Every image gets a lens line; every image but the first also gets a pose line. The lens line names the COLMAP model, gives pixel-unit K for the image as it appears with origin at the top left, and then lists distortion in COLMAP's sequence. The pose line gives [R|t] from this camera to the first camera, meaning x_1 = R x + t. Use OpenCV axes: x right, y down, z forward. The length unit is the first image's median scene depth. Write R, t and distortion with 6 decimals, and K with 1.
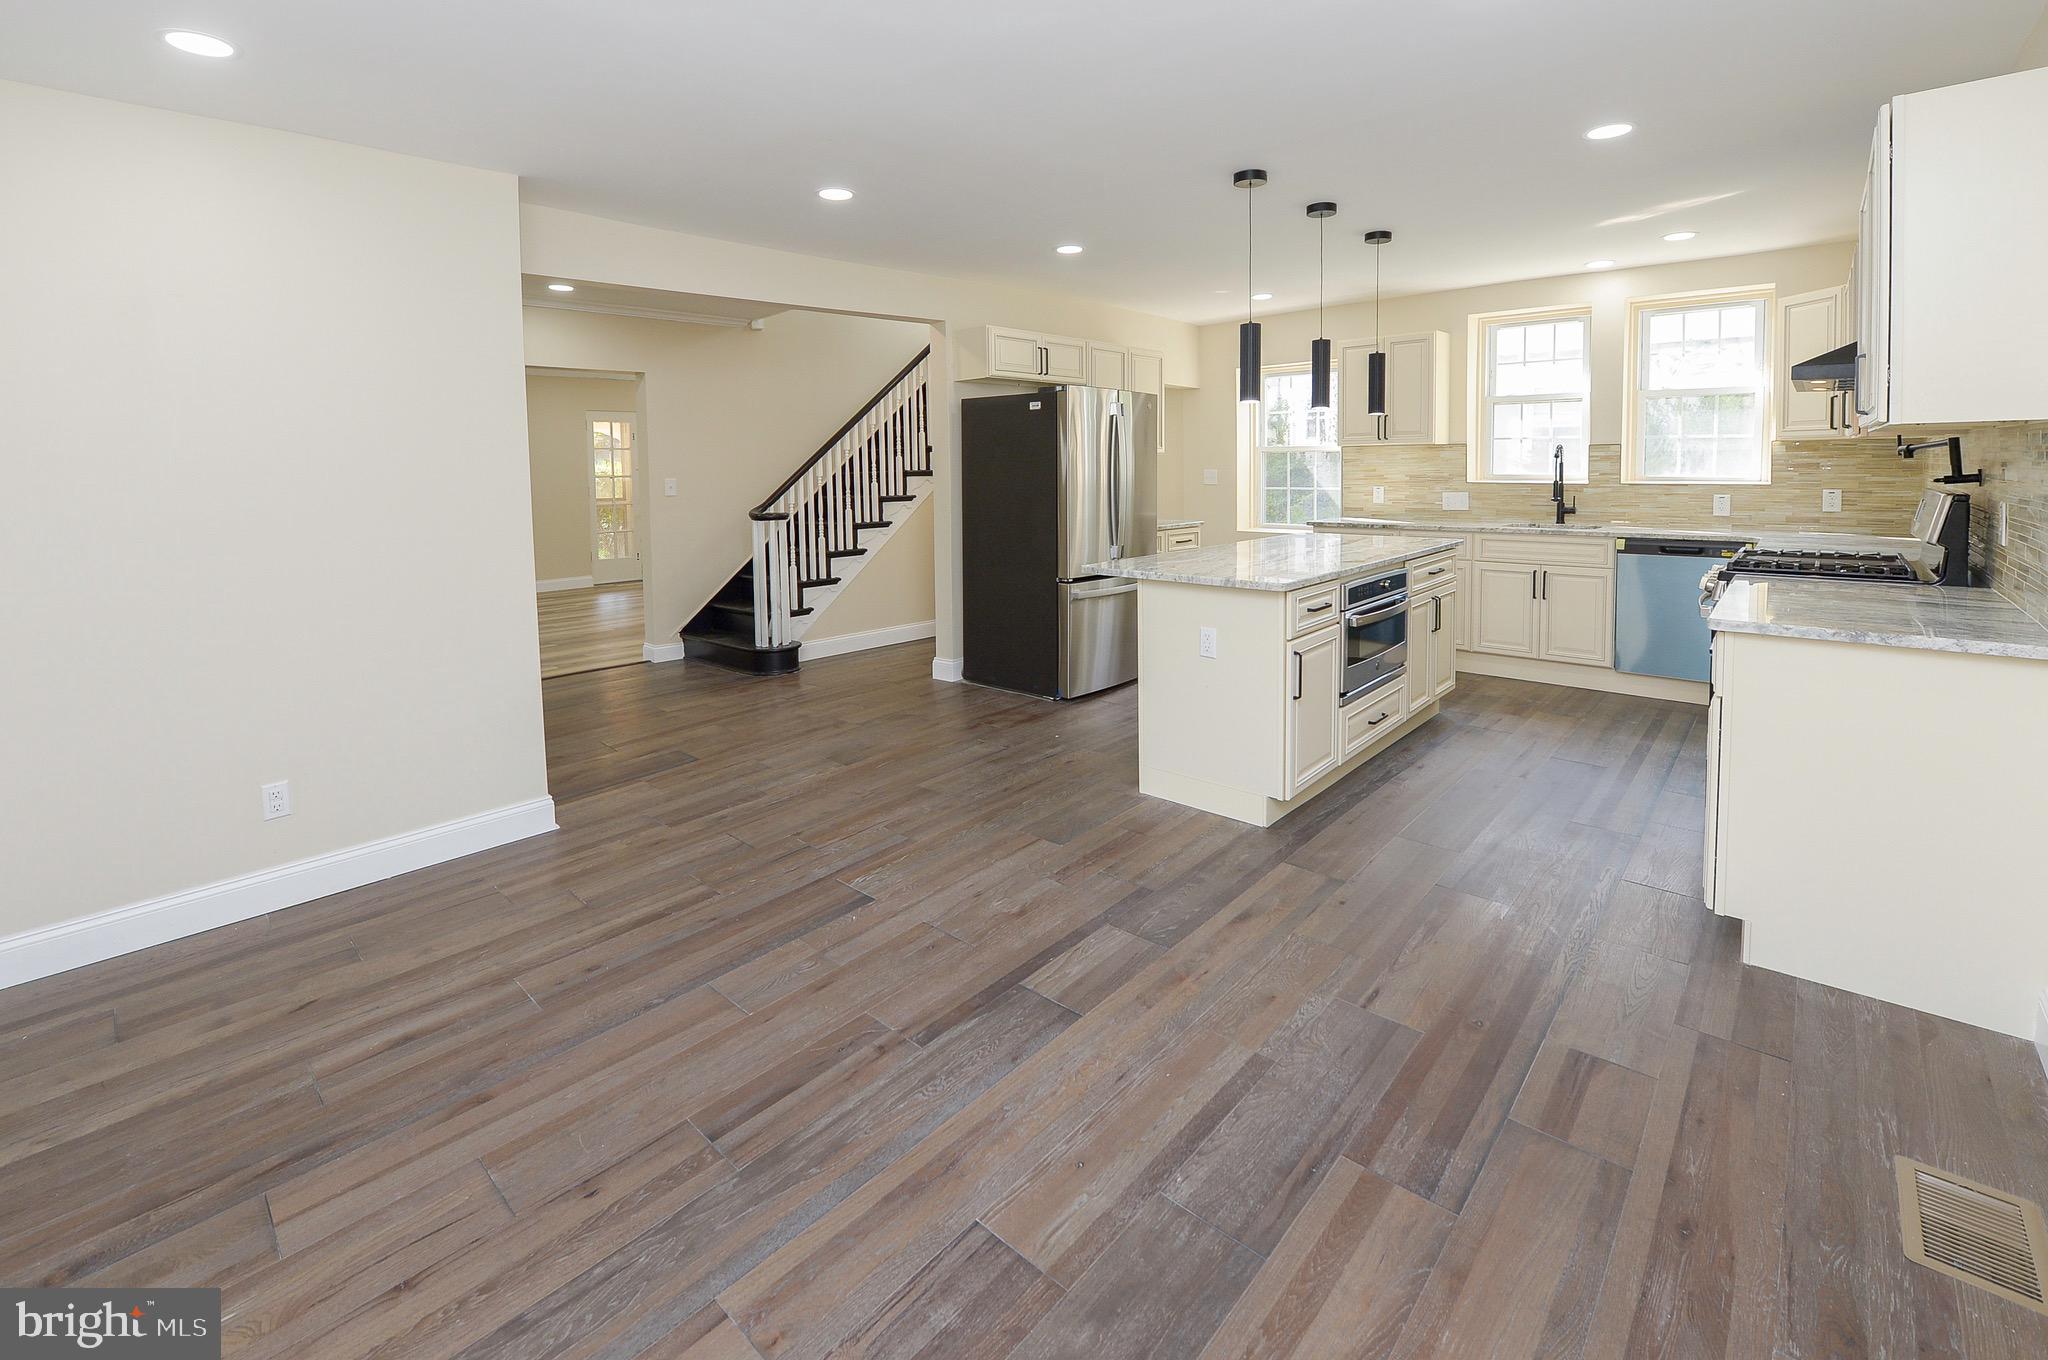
lens RADIAL K [[894.0, 0, 1001.1], [0, 894.0, 522.1], [0, 0, 1]] dist [-0.010849, -0.001732]
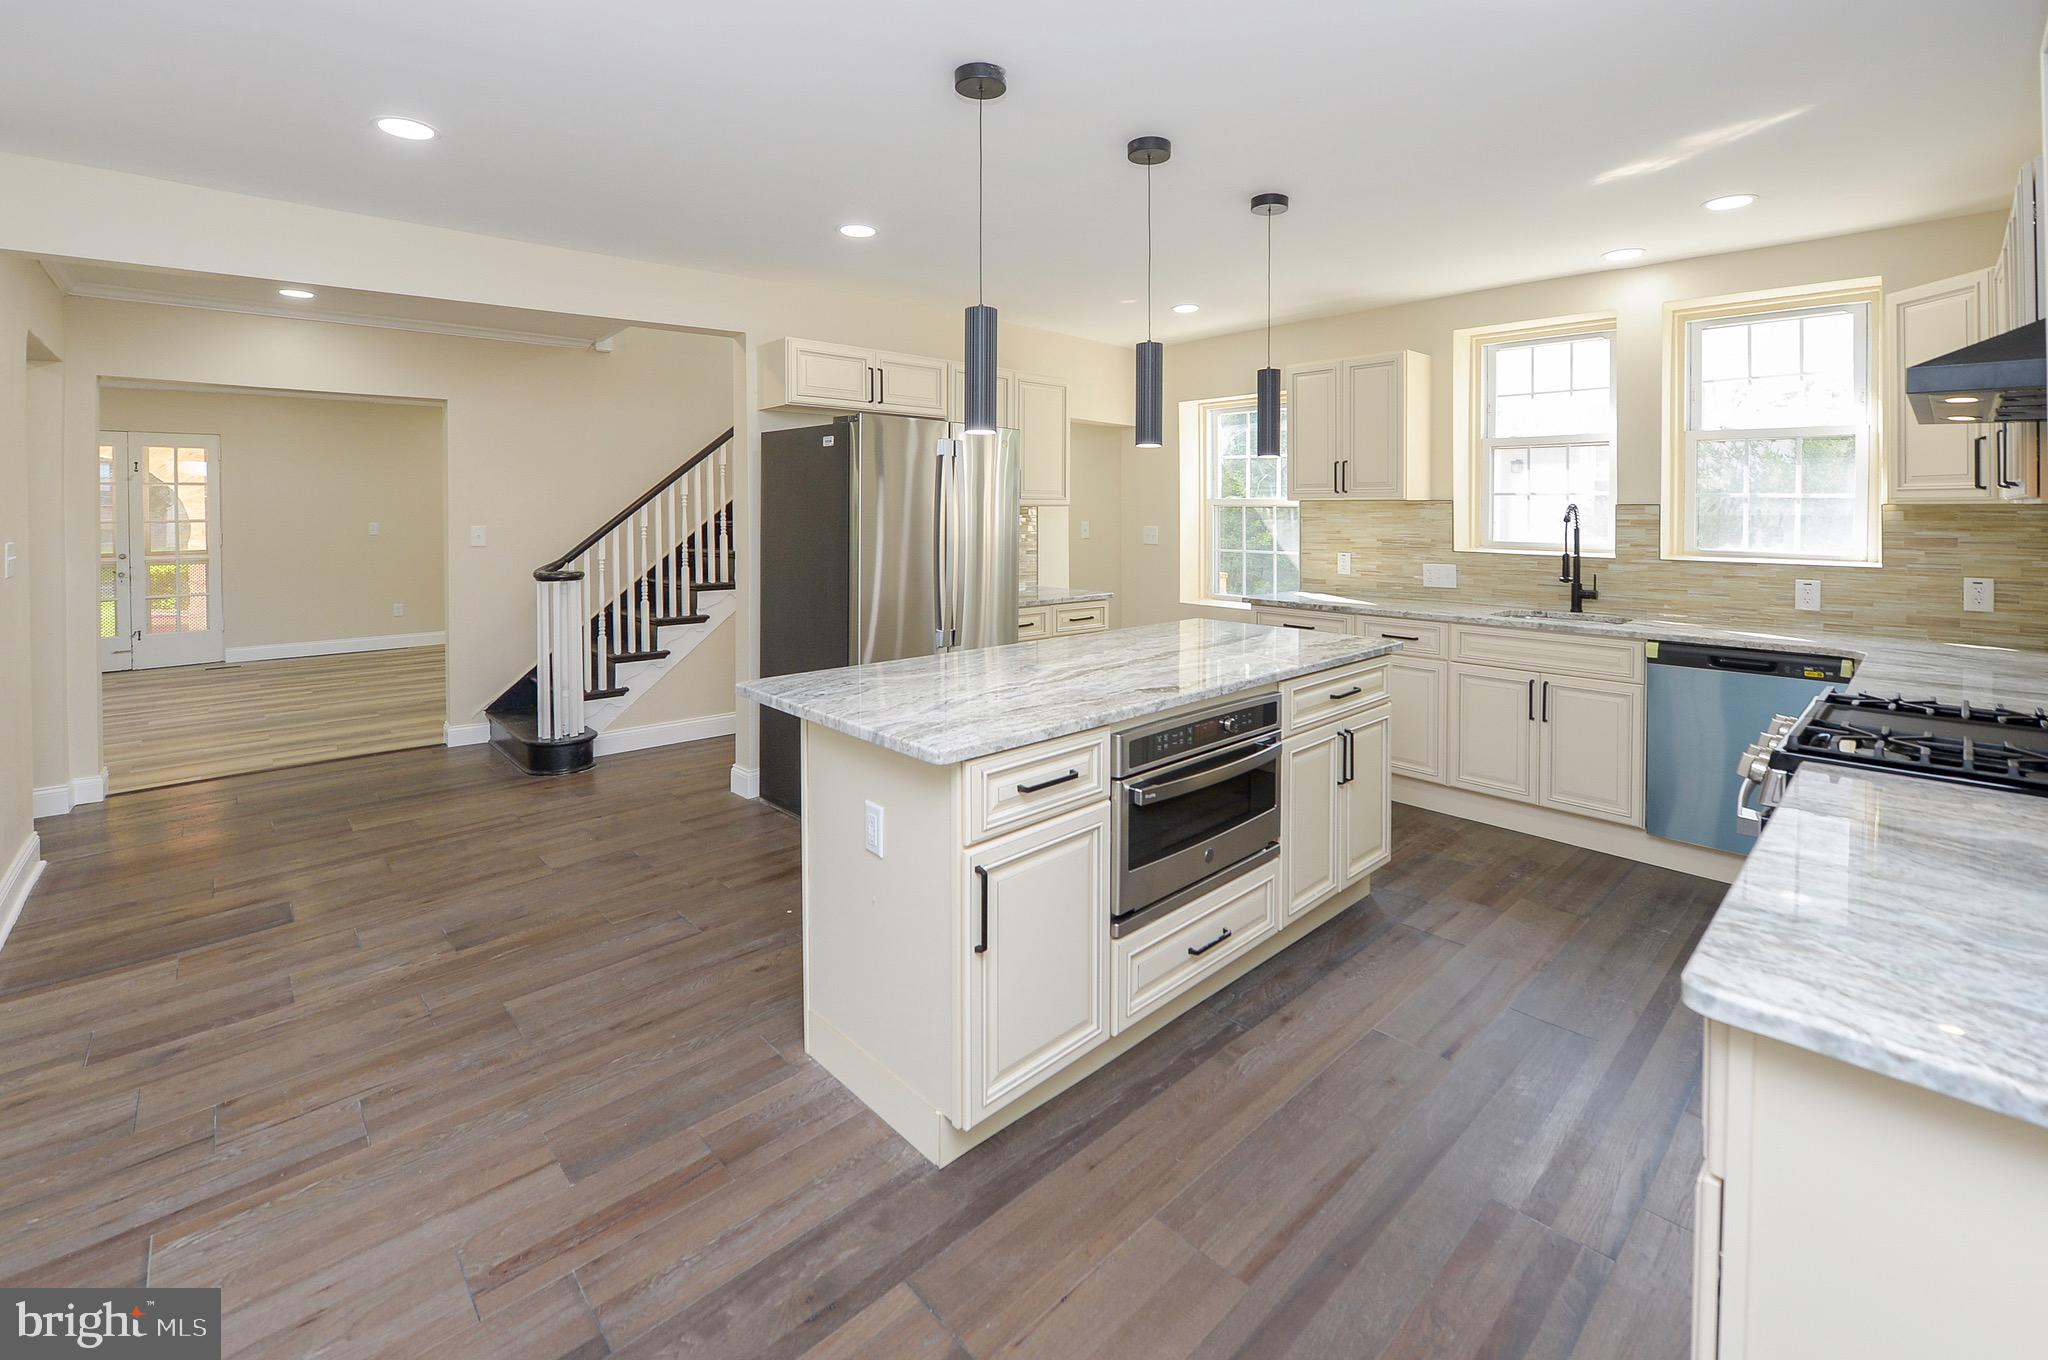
lens RADIAL K [[894.0, 0, 1001.1], [0, 894.0, 522.1], [0, 0, 1]] dist [-0.010849, -0.001732]
pose [[0.996965, 0.018116, -0.075710, 0.228191], [-0.021836, 0.998579, -0.048607, -0.027784], [0.074722, 0.050113, 0.995944, 0.253500]]
